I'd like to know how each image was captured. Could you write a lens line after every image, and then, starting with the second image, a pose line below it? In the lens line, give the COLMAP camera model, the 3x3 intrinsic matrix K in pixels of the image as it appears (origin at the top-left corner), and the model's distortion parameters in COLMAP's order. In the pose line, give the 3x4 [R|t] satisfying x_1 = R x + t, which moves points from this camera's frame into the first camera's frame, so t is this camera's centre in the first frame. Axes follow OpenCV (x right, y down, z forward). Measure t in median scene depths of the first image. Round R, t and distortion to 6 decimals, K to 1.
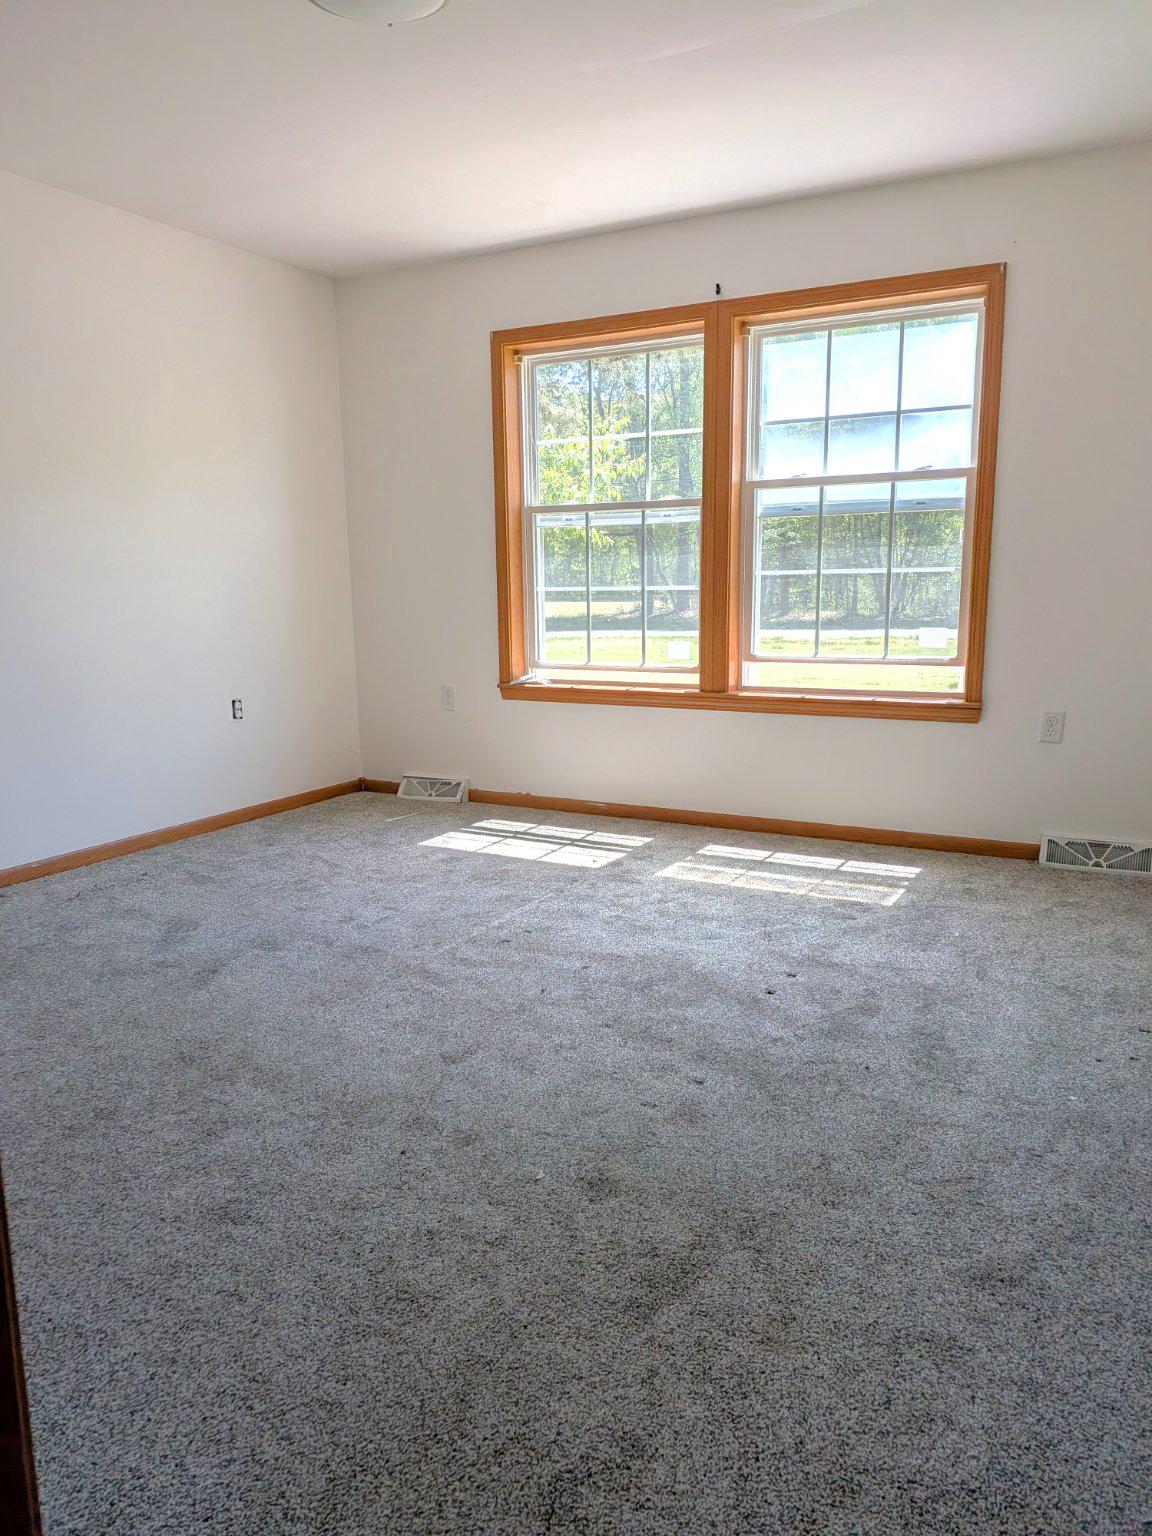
lens RADIAL K [[1100.2, 0, 549.7], [0, 1100.2, 798.6], [0, 0, 1]] dist [0.032009, -0.035360]
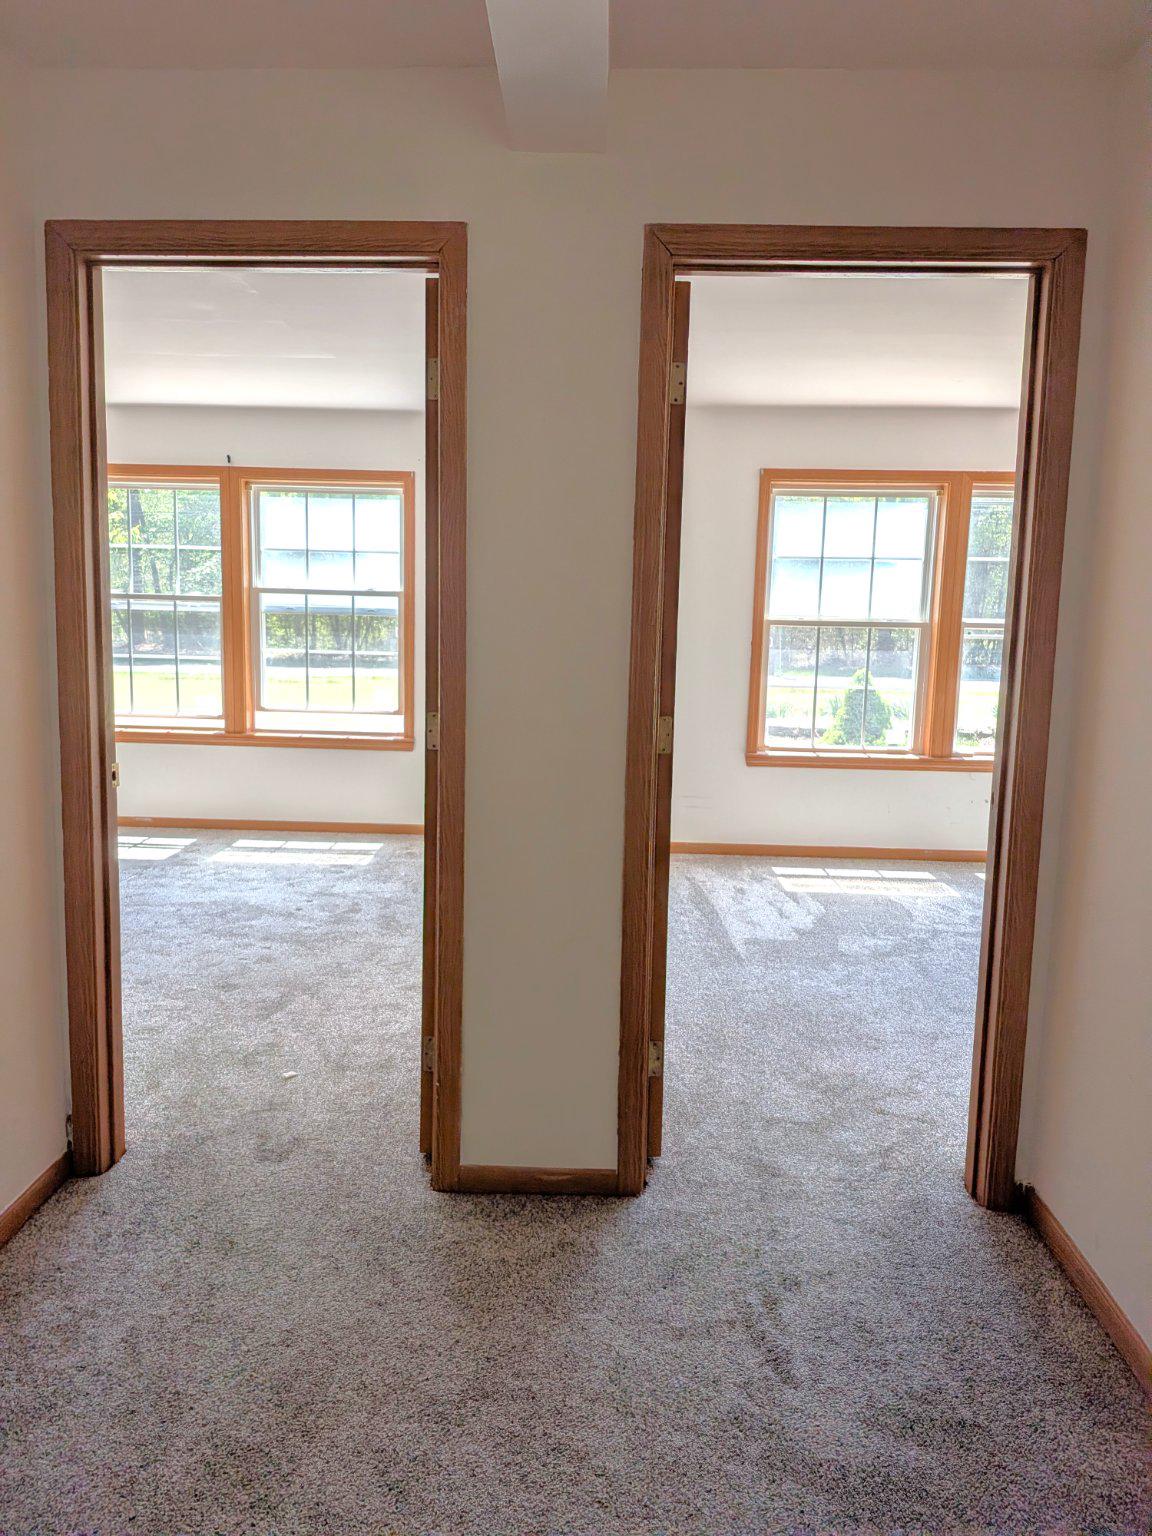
lens RADIAL K [[1100.2, 0, 570.3], [0, 1100.2, 764.3], [0, 0, 1]] dist [0.032009, -0.035360]
pose [[0.881260, -0.025637, 0.471936, -0.152526], [0.054605, 0.997364, -0.047786, 0.036507], [-0.469467, 0.067882, 0.880337, -0.476723]]
